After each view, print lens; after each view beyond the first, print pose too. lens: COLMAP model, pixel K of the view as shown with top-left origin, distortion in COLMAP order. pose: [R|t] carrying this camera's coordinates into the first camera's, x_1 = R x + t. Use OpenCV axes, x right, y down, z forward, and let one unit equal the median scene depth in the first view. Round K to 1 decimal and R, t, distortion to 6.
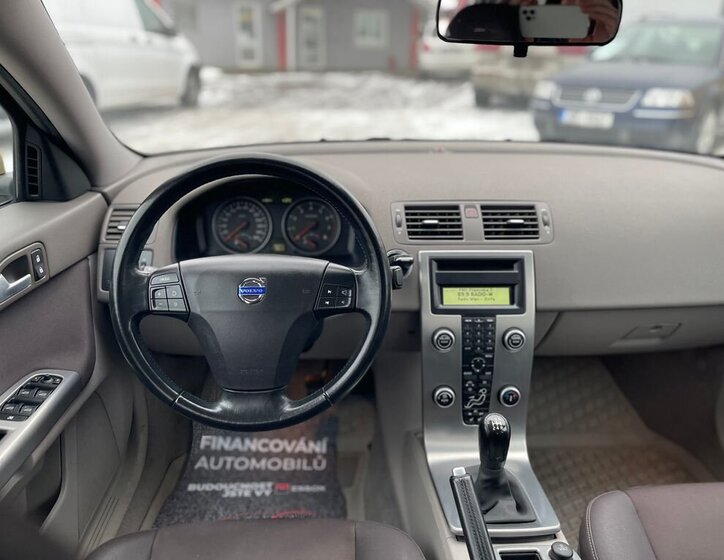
lens RADIAL K [[572.3, 0, 362.0], [0, 572.3, 280.0], [0, 0, 1]] dist [0.083952, -0.151612]
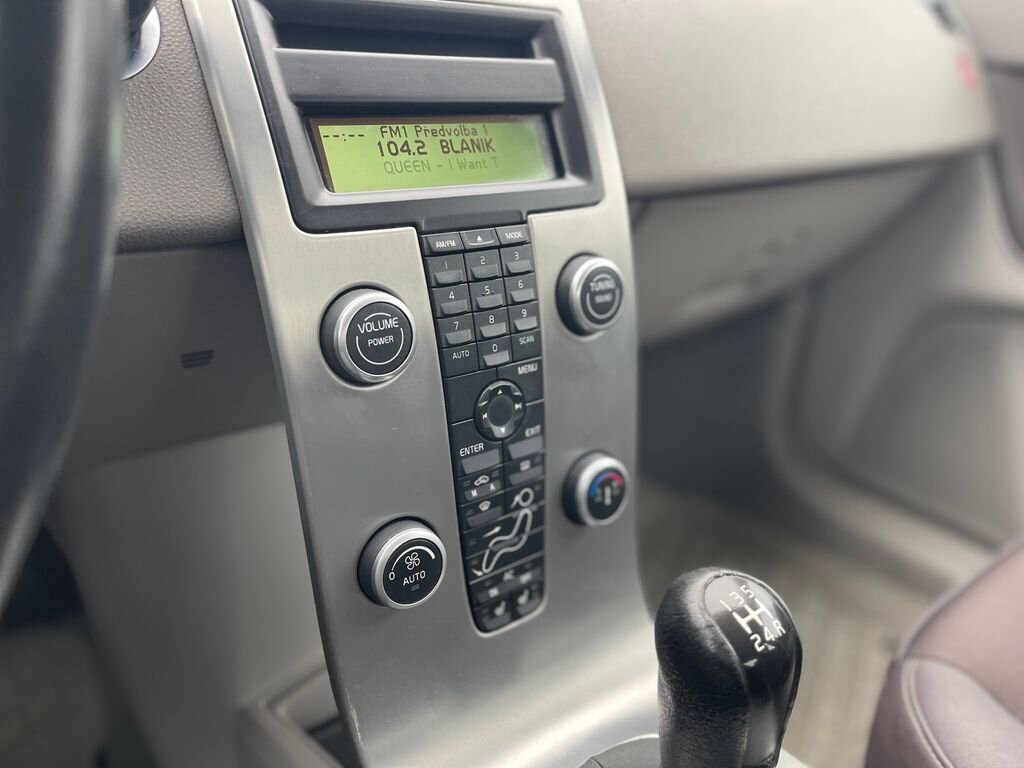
lens RADIAL K [[777.3, 0, 511.6], [0, 777.3, 381.2], [0, 0, 1]] dist [0.085051, -0.136489]
pose [[0.820130, -0.196538, 0.537363, 0.013608], [0.172890, 0.980378, 0.094702, 0.100148], [-0.545431, 0.015237, 0.838017, 0.684997]]
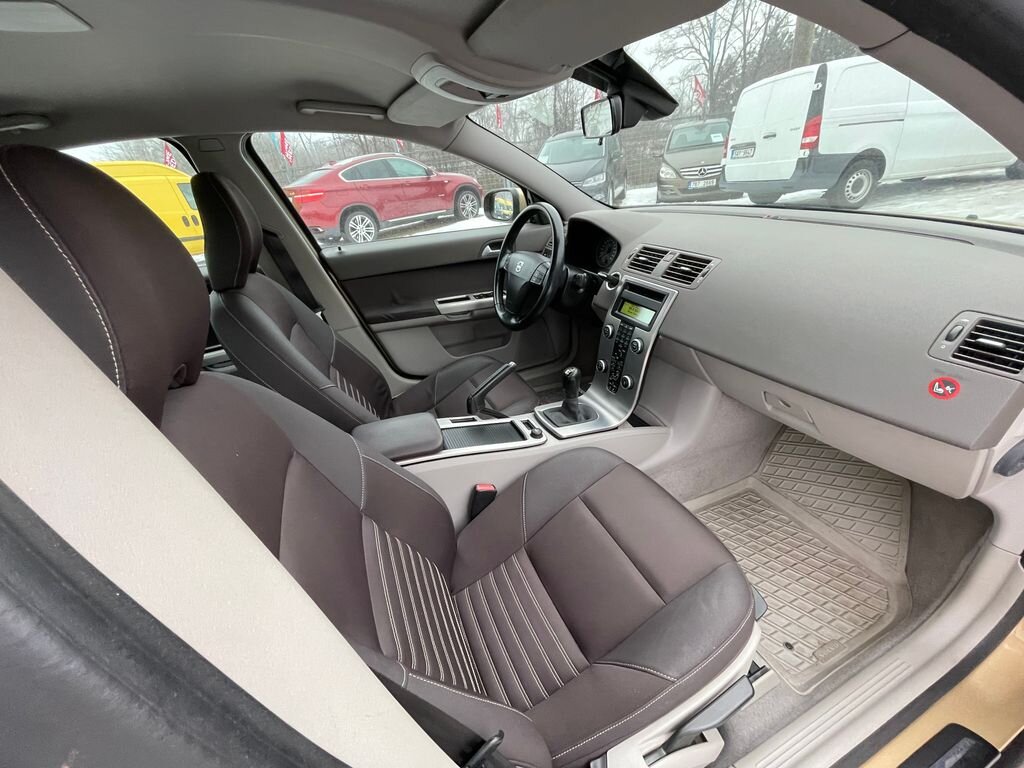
lens RADIAL K [[413.5, 0, 509.5], [0, 413.5, 383.2], [0, 0, 1]] dist [-0.004508, 0.000046]
pose [[0.348484, 0.405056, -0.845274, 1.062686], [-0.260649, 0.908113, 0.327709, -0.070215], [0.900345, 0.106119, 0.422040, 0.268502]]
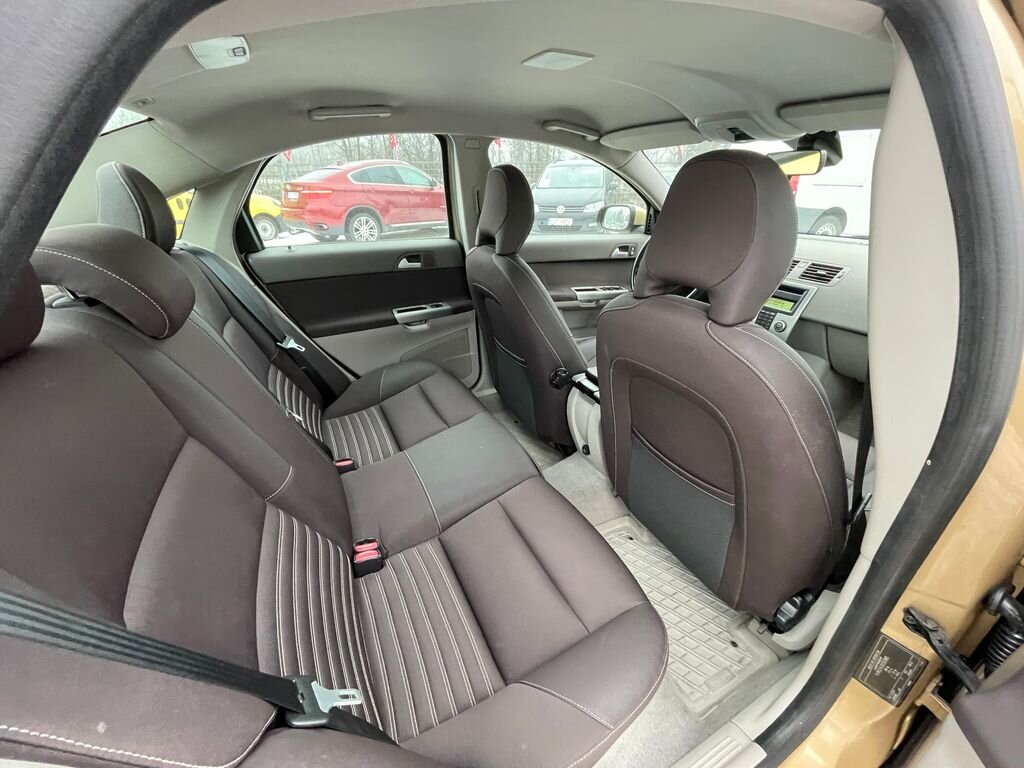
lens RADIAL K [[410.9, 0, 510.7], [0, 410.9, 384.9], [0, 0, 1]] dist [-0.007584, 0.000681]
pose [[0.406977, 0.399182, -0.821598, 1.120238], [-0.345125, 0.899983, 0.266308, 0.226455], [0.845729, 0.175173, 0.504040, -0.470727]]
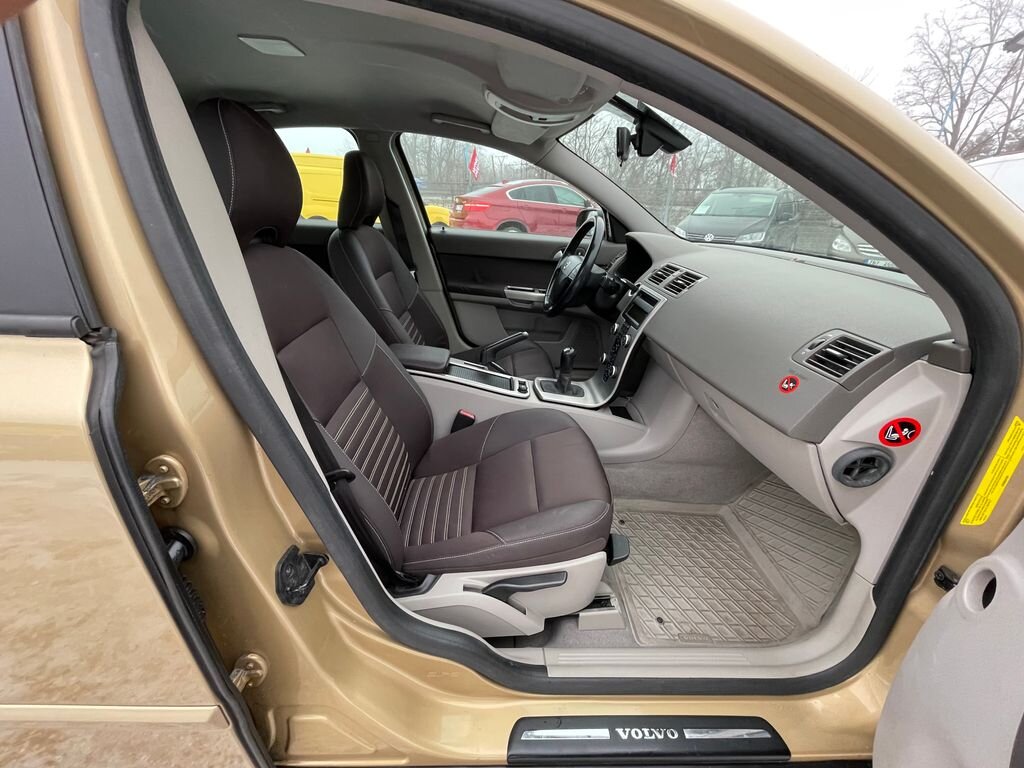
lens RADIAL K [[413.5, 0, 509.5], [0, 413.5, 383.2], [0, 0, 1]] dist [-0.004508, 0.000046]
pose [[-0.012065, 0.393762, -0.919133, 1.409782], [-0.419906, 0.832228, 0.362043, -0.087288], [0.907487, 0.390318, 0.155302, 0.541218]]
